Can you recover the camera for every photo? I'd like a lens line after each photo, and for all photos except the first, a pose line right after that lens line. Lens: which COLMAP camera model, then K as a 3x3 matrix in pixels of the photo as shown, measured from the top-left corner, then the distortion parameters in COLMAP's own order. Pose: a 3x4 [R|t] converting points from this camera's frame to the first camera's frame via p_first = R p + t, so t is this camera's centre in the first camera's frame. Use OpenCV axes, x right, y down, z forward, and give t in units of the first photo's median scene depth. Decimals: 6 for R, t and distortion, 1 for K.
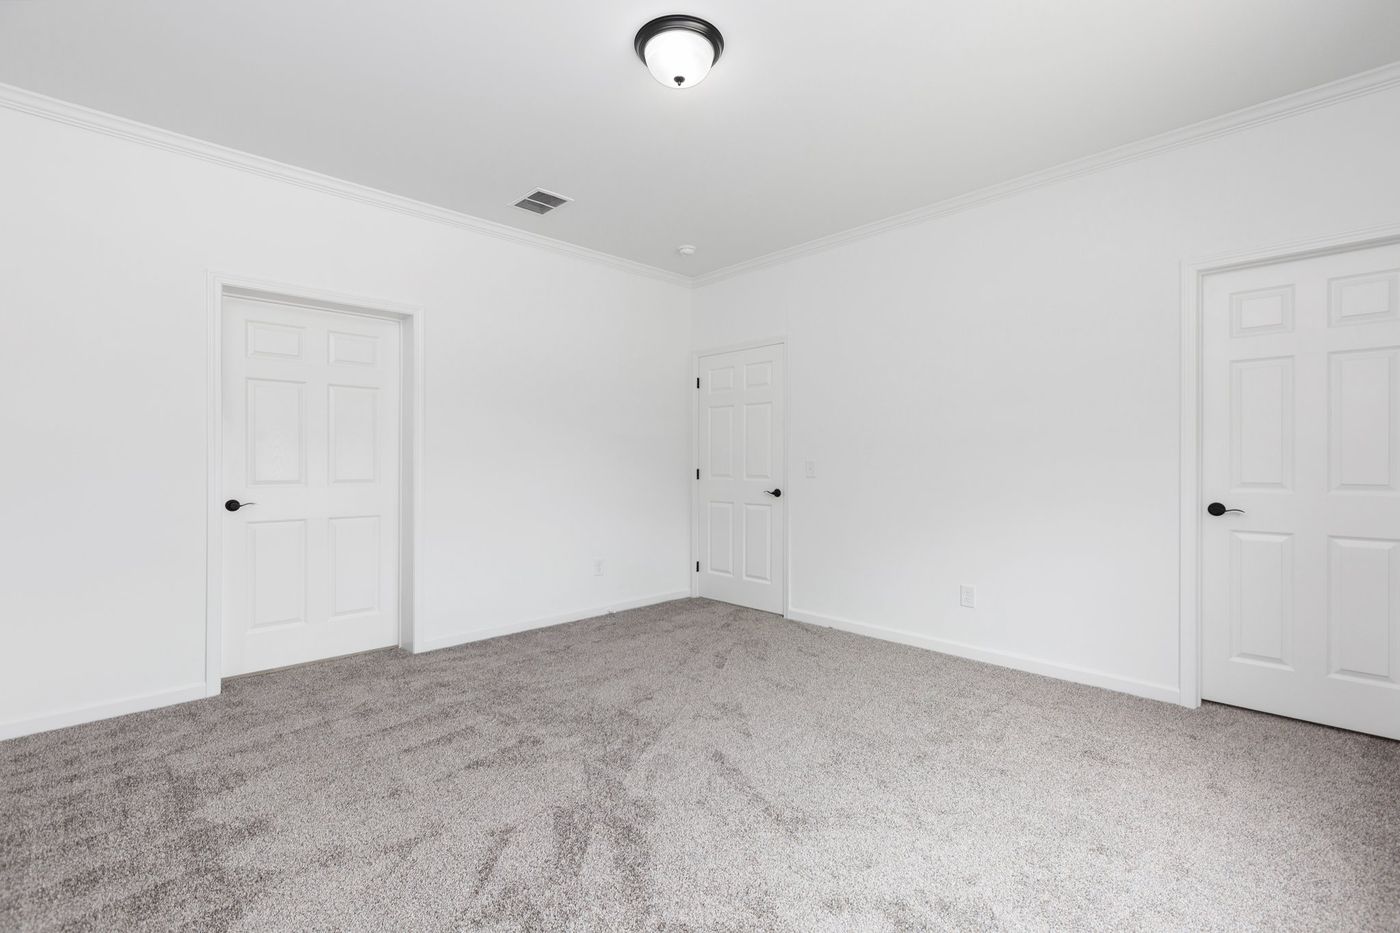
lens RADIAL K [[638.4, 0, 694.8], [0, 638.4, 466.2], [0, 0, 1]] dist [-0.002903, 0.000681]
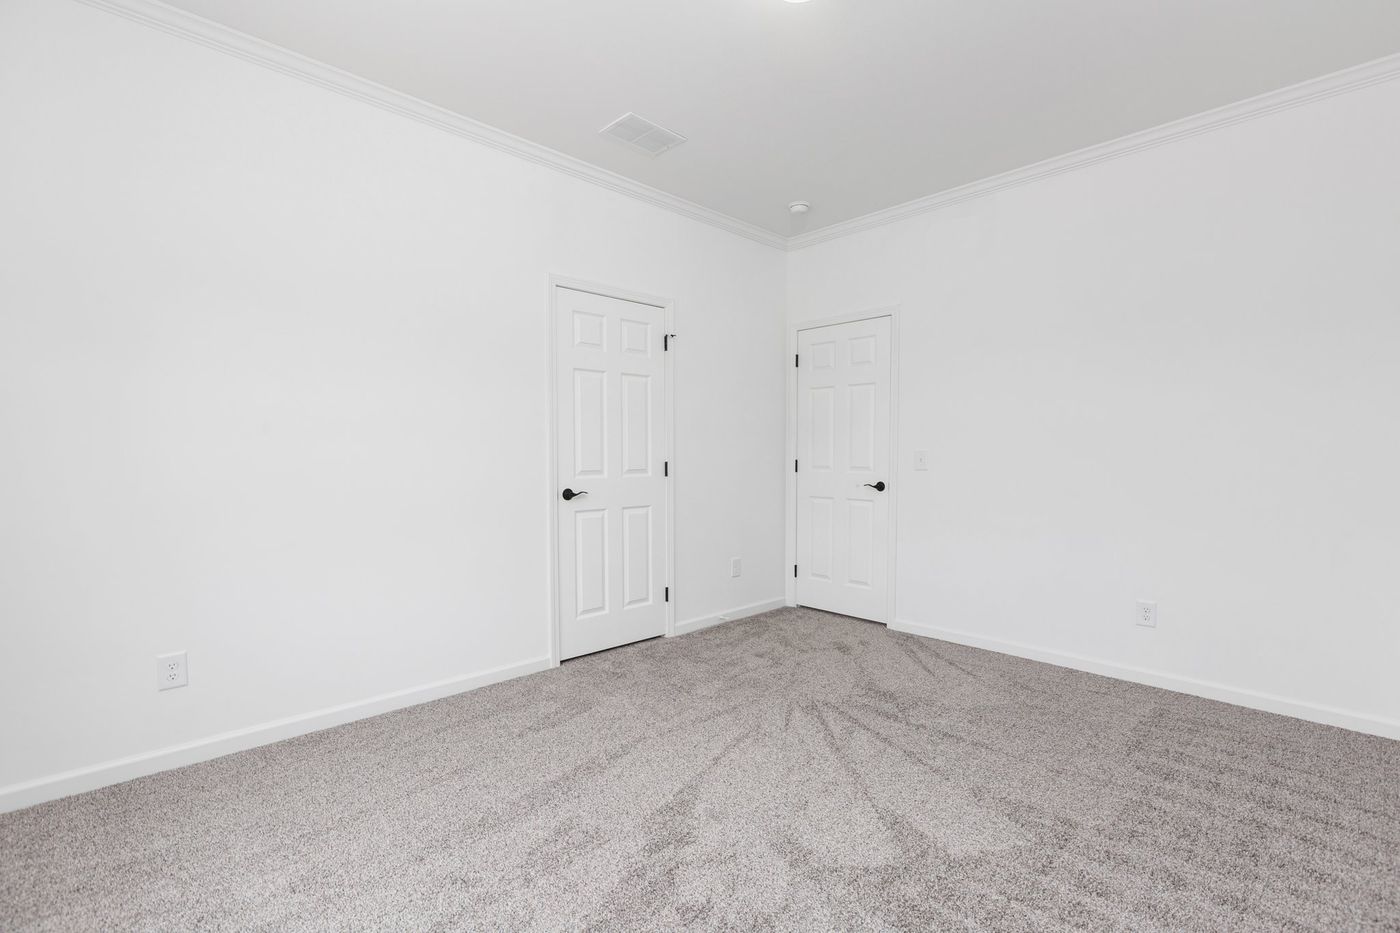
lens RADIAL K [[638.4, 0, 705.0], [0, 638.4, 471.1], [0, 0, 1]] dist [-0.002903, 0.000681]
pose [[0.999986, 0.001454, 0.005125, -0.121756], [-0.001579, 0.999698, 0.024543, -0.001141], [-0.005088, -0.024550, 0.999686, 0.127677]]
